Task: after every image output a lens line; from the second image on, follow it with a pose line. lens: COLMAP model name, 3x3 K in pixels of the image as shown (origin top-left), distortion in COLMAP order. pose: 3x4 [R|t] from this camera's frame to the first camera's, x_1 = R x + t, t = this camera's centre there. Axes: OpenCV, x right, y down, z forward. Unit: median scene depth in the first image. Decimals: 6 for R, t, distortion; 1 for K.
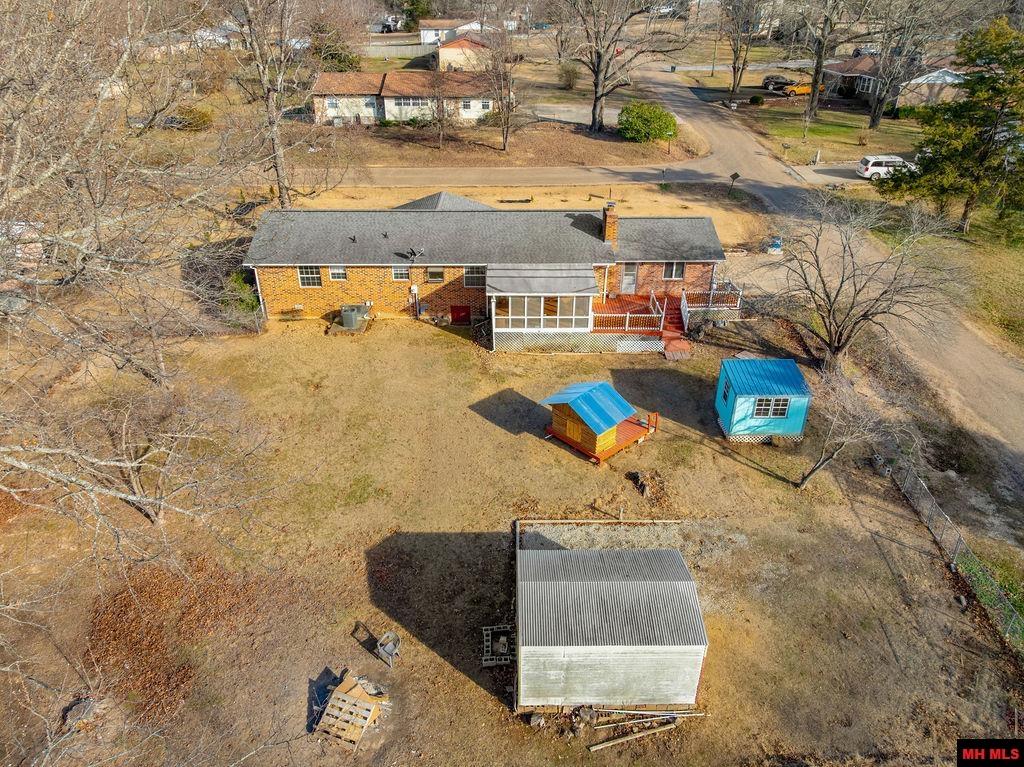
lens RADIAL K [[718.5, 0, 512.0], [0, 718.5, 384.3], [0, 0, 1]] dist [-0.000955, 0.002336]
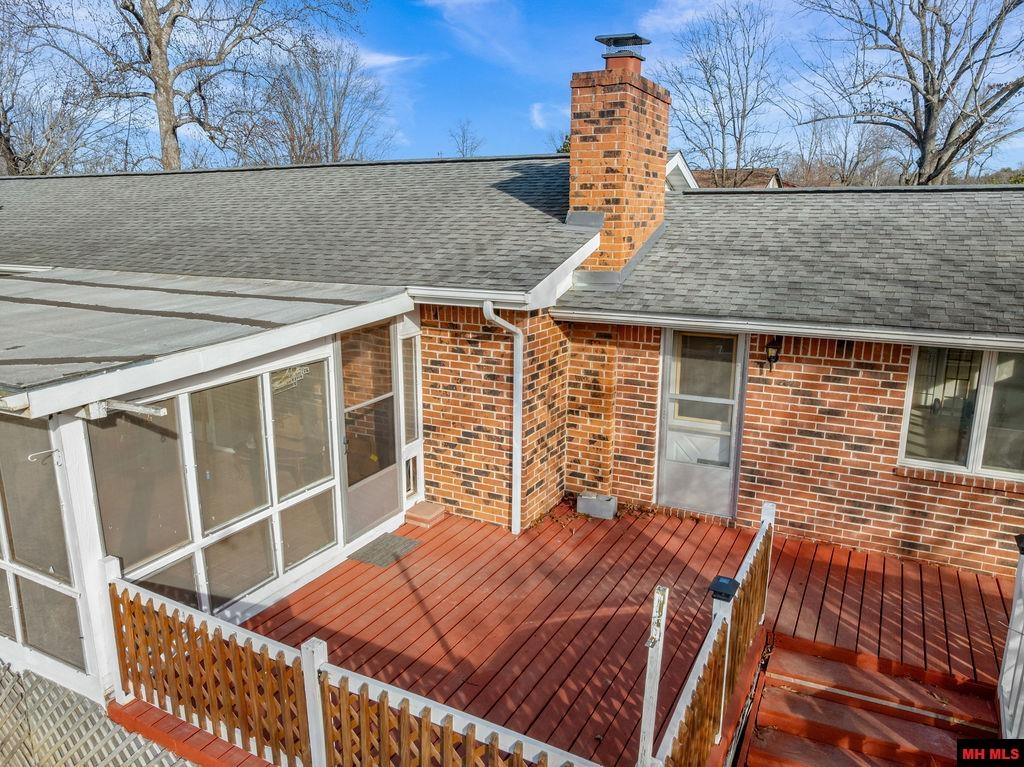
lens RADIAL K [[718.5, 0, 512.9], [0, 718.5, 383.9], [0, 0, 1]] dist [-0.000955, 0.002336]
pose [[0.884466, 0.106483, -0.454292, 0.204454], [-0.228581, 0.947663, -0.222902, -0.104680], [0.406780, 0.300992, 0.862516, 0.809693]]
